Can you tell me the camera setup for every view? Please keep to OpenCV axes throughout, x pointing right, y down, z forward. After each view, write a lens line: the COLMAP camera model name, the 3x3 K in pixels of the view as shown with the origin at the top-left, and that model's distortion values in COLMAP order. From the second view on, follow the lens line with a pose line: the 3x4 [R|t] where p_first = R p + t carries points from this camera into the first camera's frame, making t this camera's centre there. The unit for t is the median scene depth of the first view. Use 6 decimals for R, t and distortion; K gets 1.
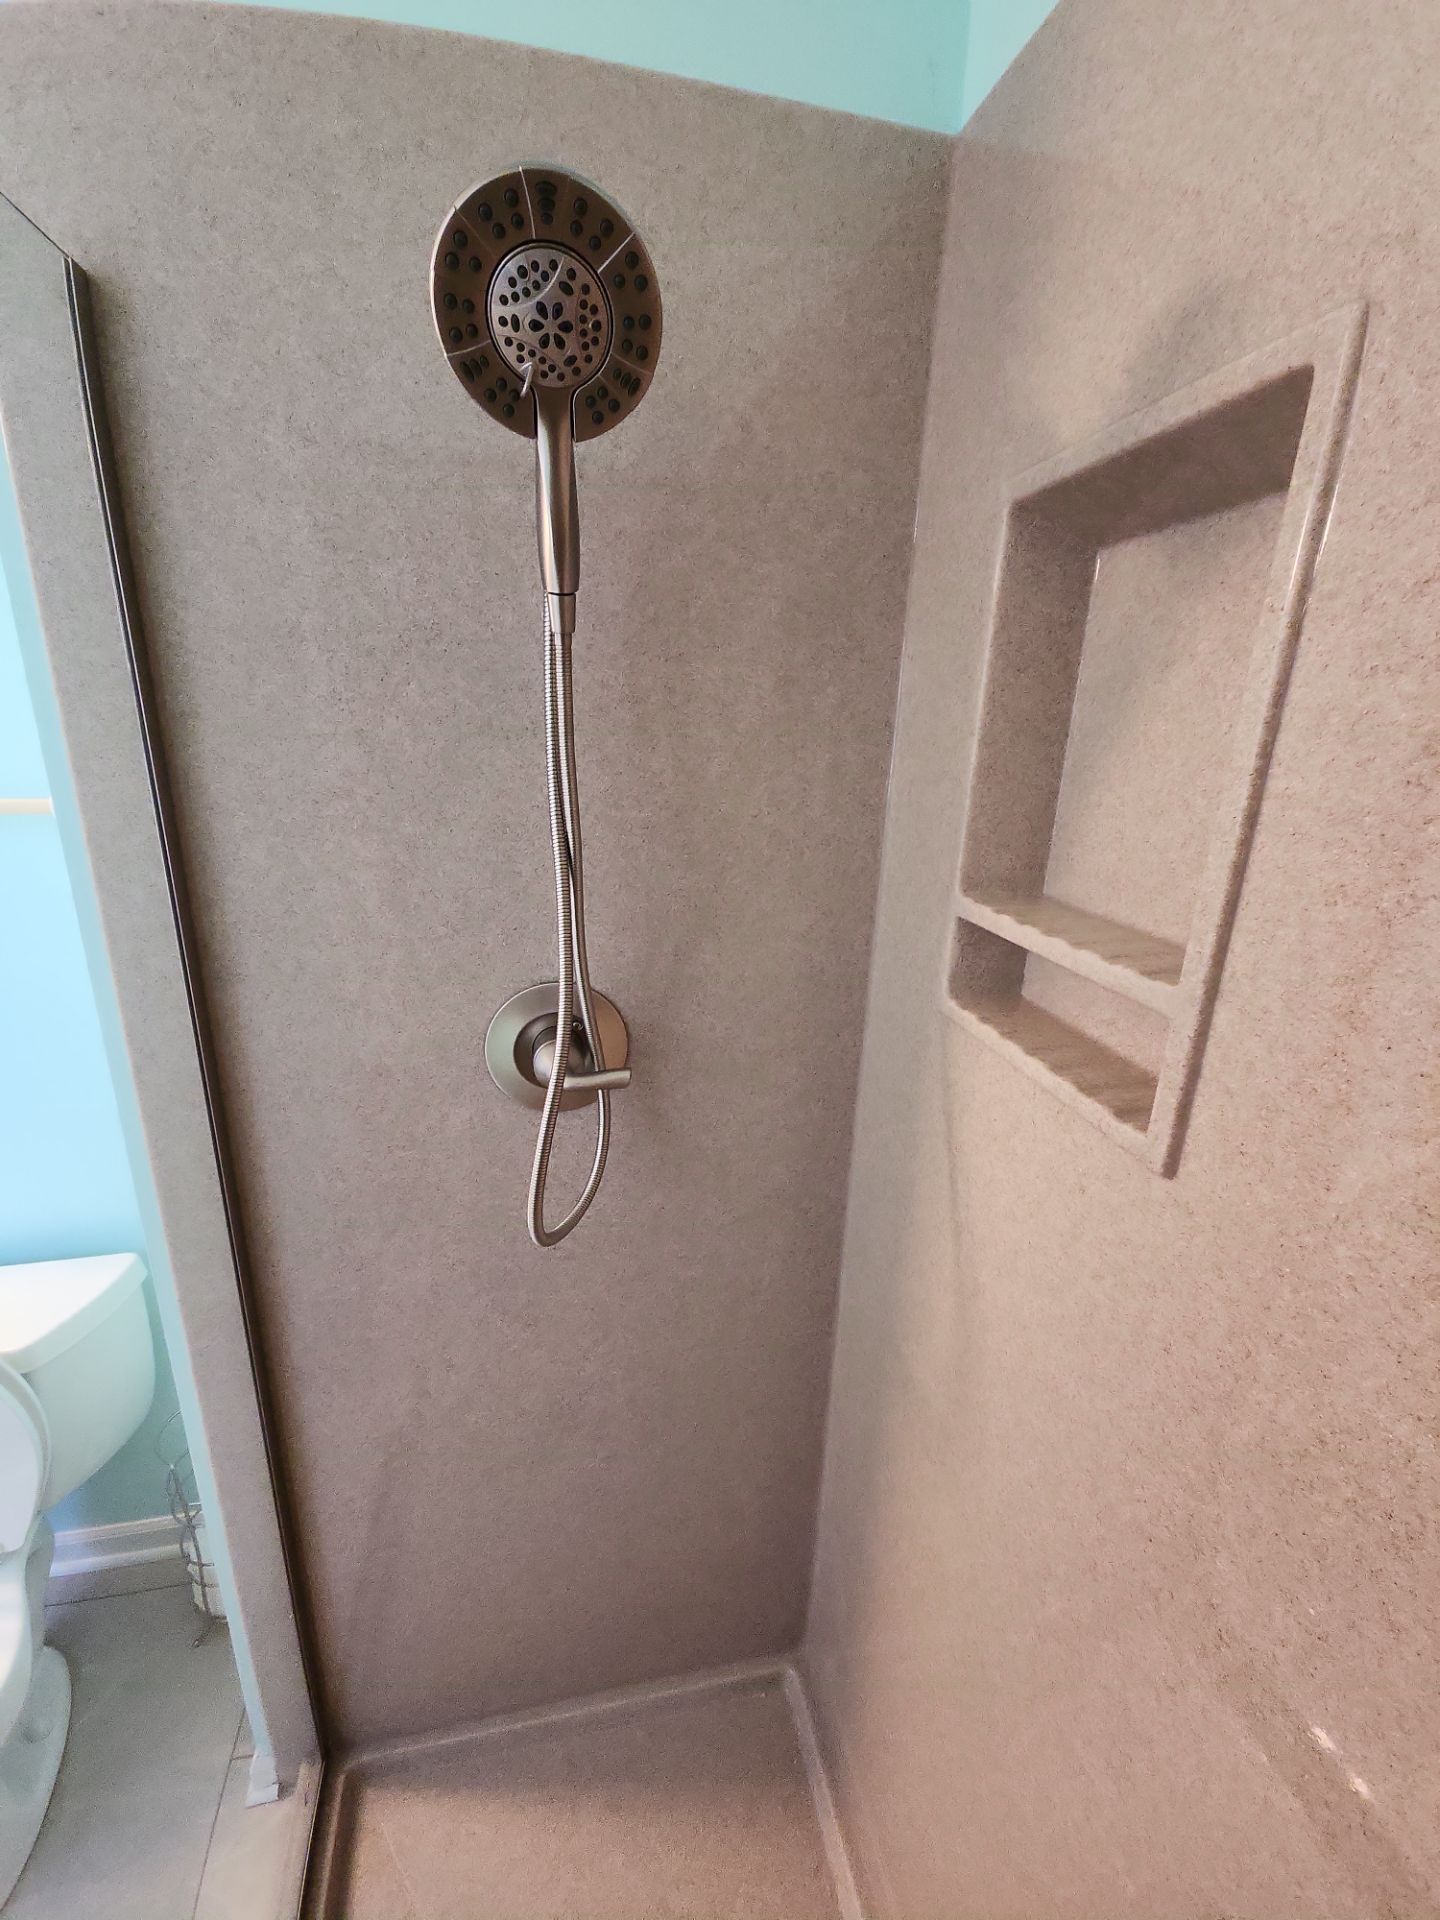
lens RADIAL K [[775.6, 0, 722.4], [0, 775.6, 954.4], [0, 0, 1]] dist [0.021703, -0.012344]
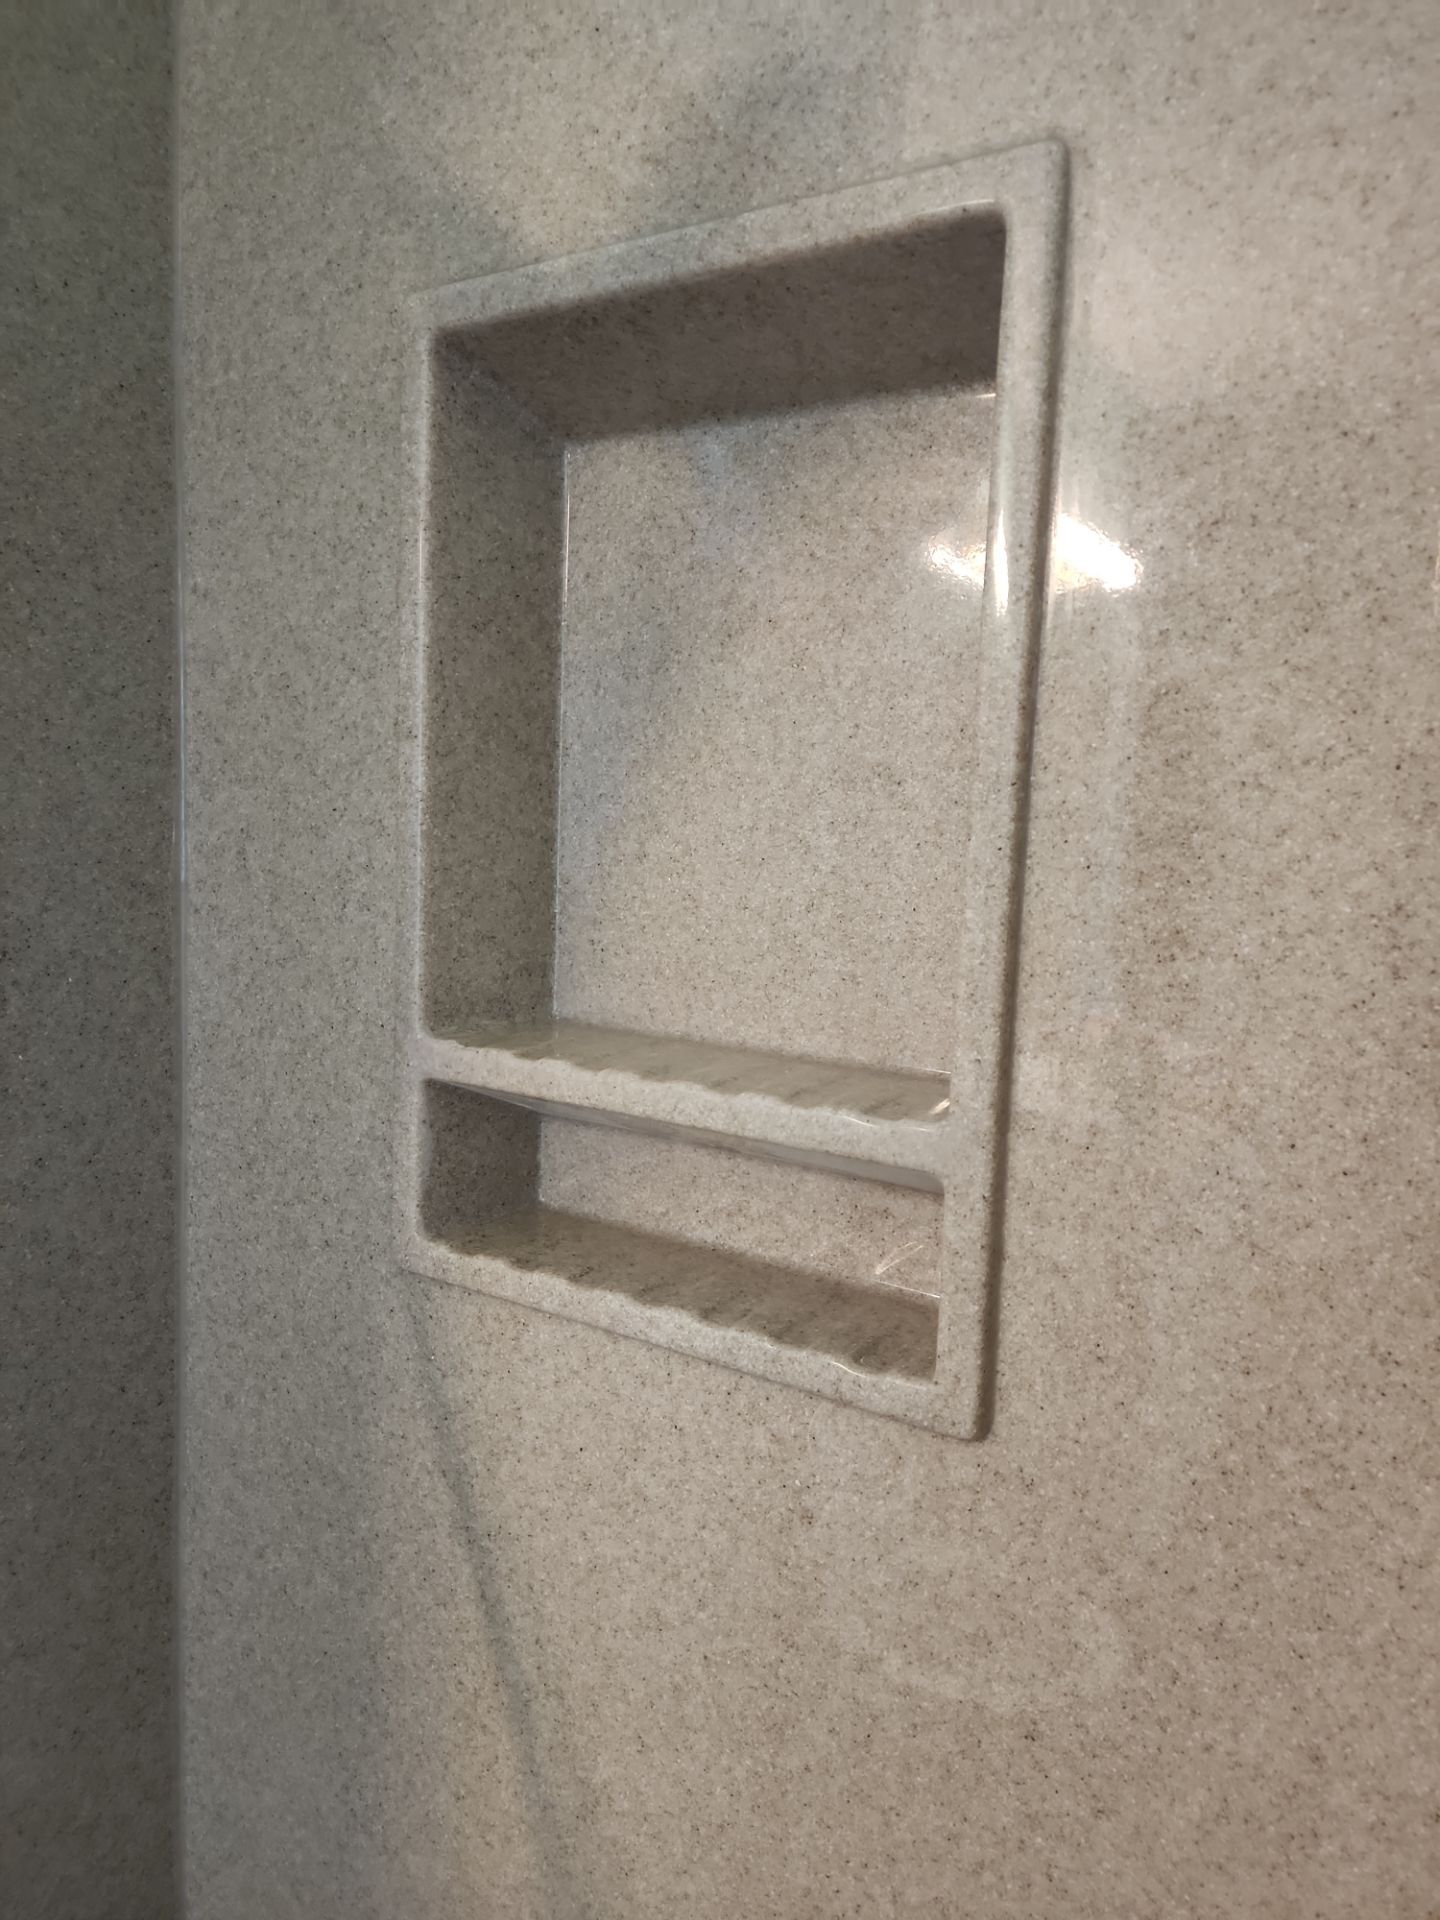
lens RADIAL K [[1302.8, 0, 720.0], [0, 1302.8, 960.0], [0, 0, 1]] dist [0.083283, -0.093583]
pose [[0.697373, -0.090622, 0.710957, -0.220806], [0.190217, 0.979802, -0.061692, -0.044832], [-0.691006, 0.178259, 0.700525, 0.302771]]
